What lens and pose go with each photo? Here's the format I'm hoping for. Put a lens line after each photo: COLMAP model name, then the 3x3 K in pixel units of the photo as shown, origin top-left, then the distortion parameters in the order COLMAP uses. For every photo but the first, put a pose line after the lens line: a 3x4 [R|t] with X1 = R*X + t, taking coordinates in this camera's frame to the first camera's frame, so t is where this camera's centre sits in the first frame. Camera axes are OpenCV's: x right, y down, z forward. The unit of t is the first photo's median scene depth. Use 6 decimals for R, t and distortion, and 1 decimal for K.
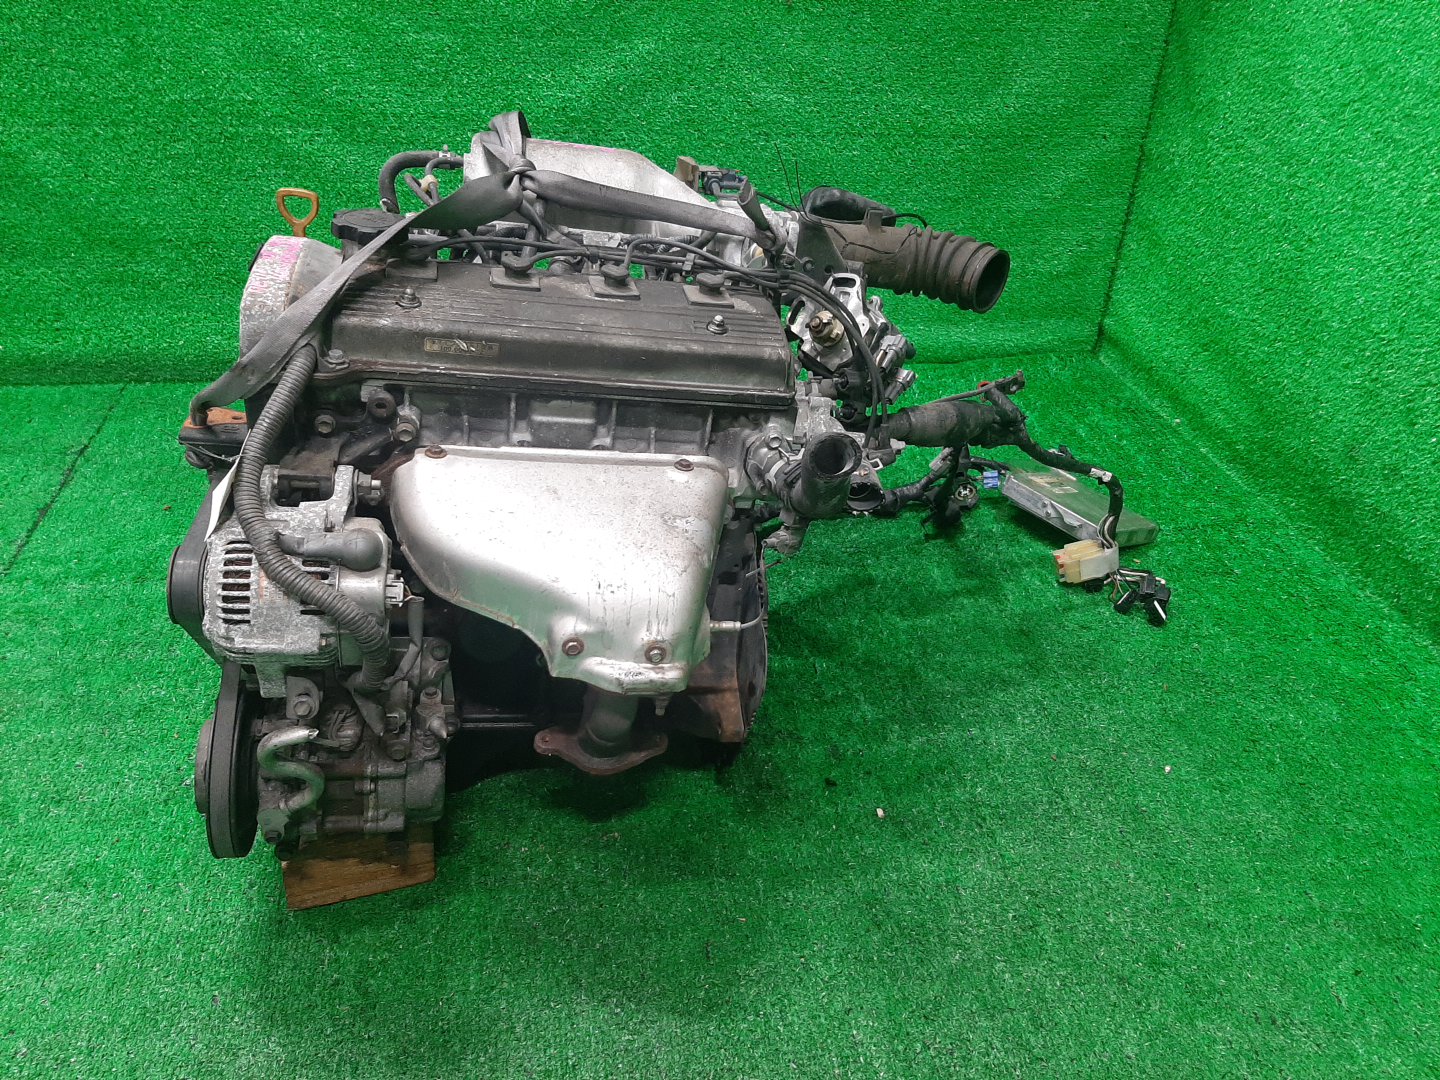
lens RADIAL K [[1115.3, 0, 727.2], [0, 1115.3, 571.9], [0, 0, 1]] dist [0.067182, -0.131514]
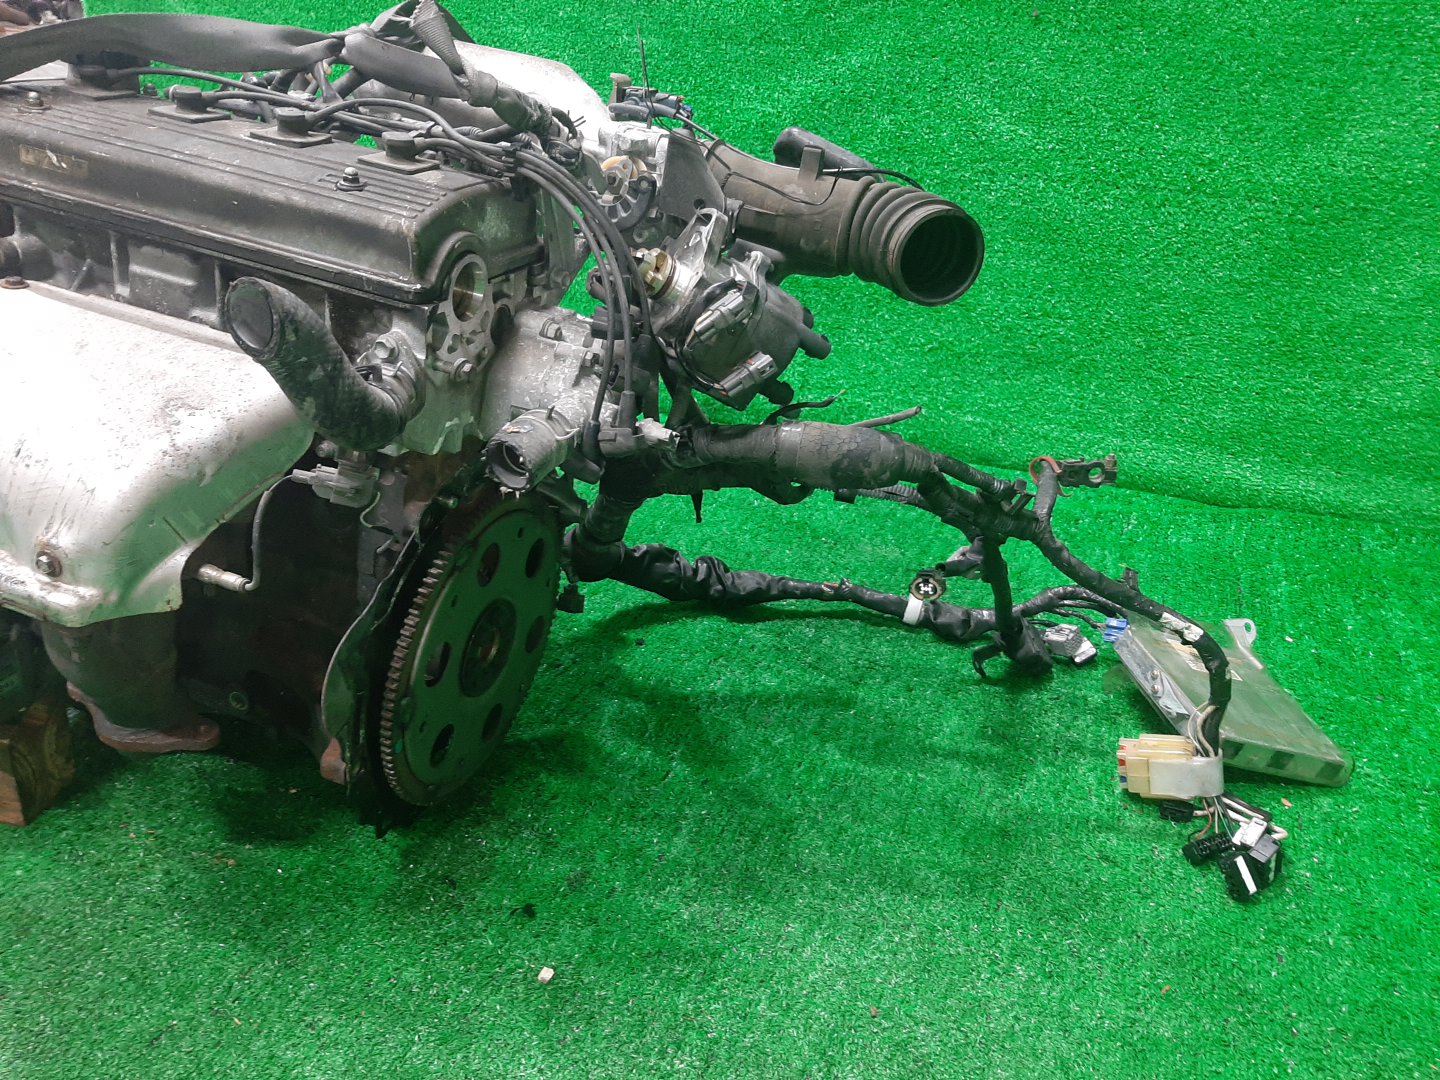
lens RADIAL K [[1115.3, 0, 727.2], [0, 1115.3, 571.9], [0, 0, 1]] dist [0.067182, -0.131514]
pose [[0.864756, 0.223865, -0.449534, 0.416404], [-0.287465, 0.954644, -0.077582, 0.006335], [0.411777, 0.196314, 0.889888, 0.351659]]
